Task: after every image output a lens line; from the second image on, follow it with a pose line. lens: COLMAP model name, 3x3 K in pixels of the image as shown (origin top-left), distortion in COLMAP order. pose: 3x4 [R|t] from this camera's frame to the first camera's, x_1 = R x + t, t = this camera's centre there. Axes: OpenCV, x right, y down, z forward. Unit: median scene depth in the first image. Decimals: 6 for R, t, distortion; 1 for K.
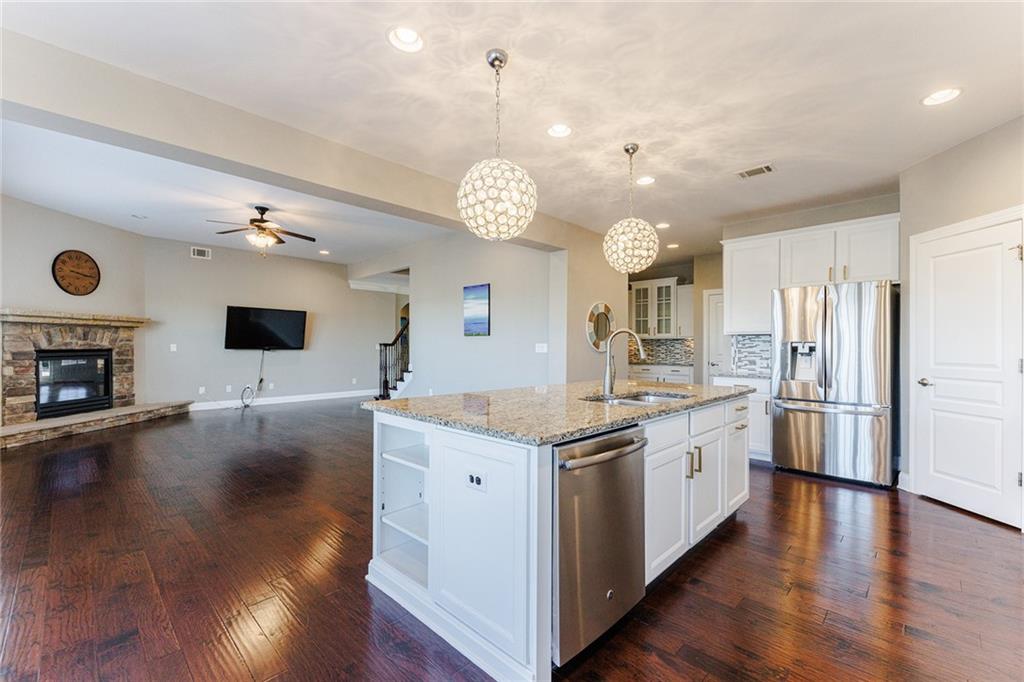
lens RADIAL K [[428.0, 0, 534.1], [0, 428.0, 345.6], [0, 0, 1]] dist [0.003806, -0.003832]
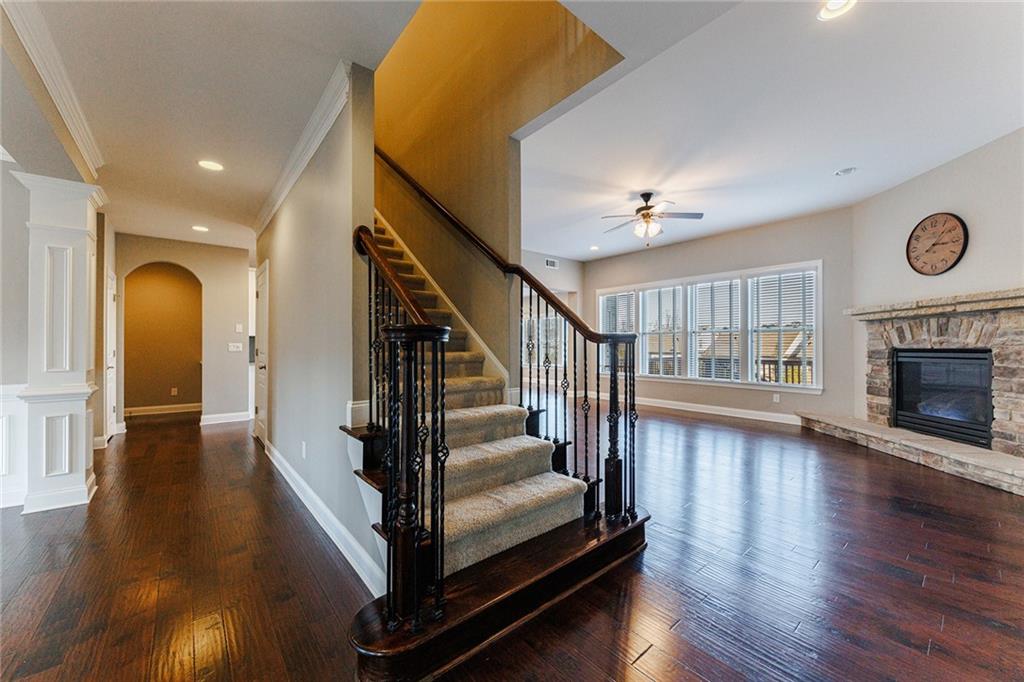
lens RADIAL K [[400.8, 0, 527.4], [0, 400.8, 342.3], [0, 0, 1]] dist [-0.000725, -0.000961]
pose [[-0.995784, 0.000637, 0.091728, -0.490573], [-0.000133, 0.999965, -0.008383, 0.004070], [-0.091730, -0.008360, -0.995749, 1.977105]]
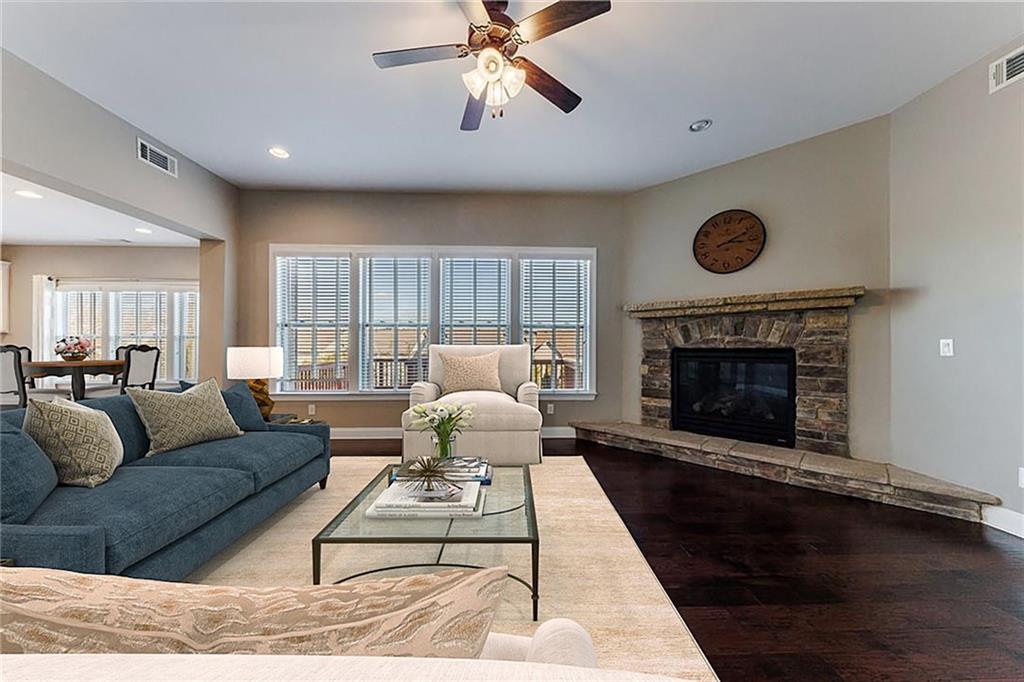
lens RADIAL K [[360.8, 0, 510.8], [0, 360.8, 344.7], [0, 0, 1]] dist [0.005268, -0.002146]
pose [[-0.713094, -0.003249, -0.701061, -0.433872], [-0.002883, 0.999994, -0.001701, 0.005334], [0.701063, 0.000808, -0.713099, 1.332414]]
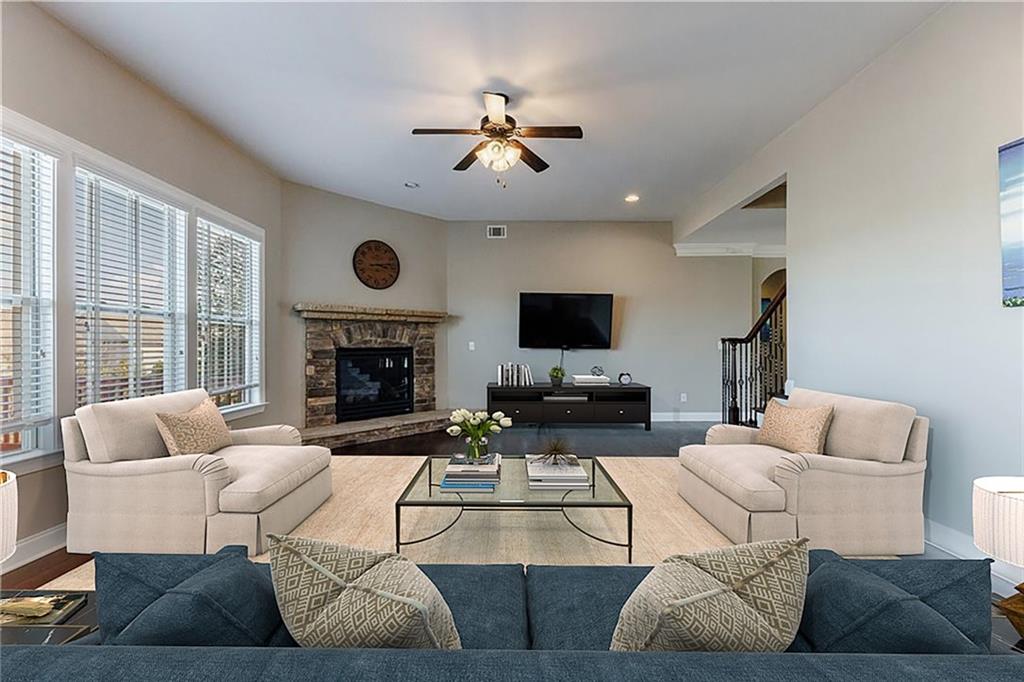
lens RADIAL K [[428.0, 0, 513.7], [0, 428.0, 344.8], [0, 0, 1]] dist [0.003806, -0.003832]
pose [[0.684400, -0.002114, -0.729104, -0.220001], [0.002558, 0.999997, -0.000498, 0.004180], [0.729102, -0.001524, 0.684403, 0.659102]]
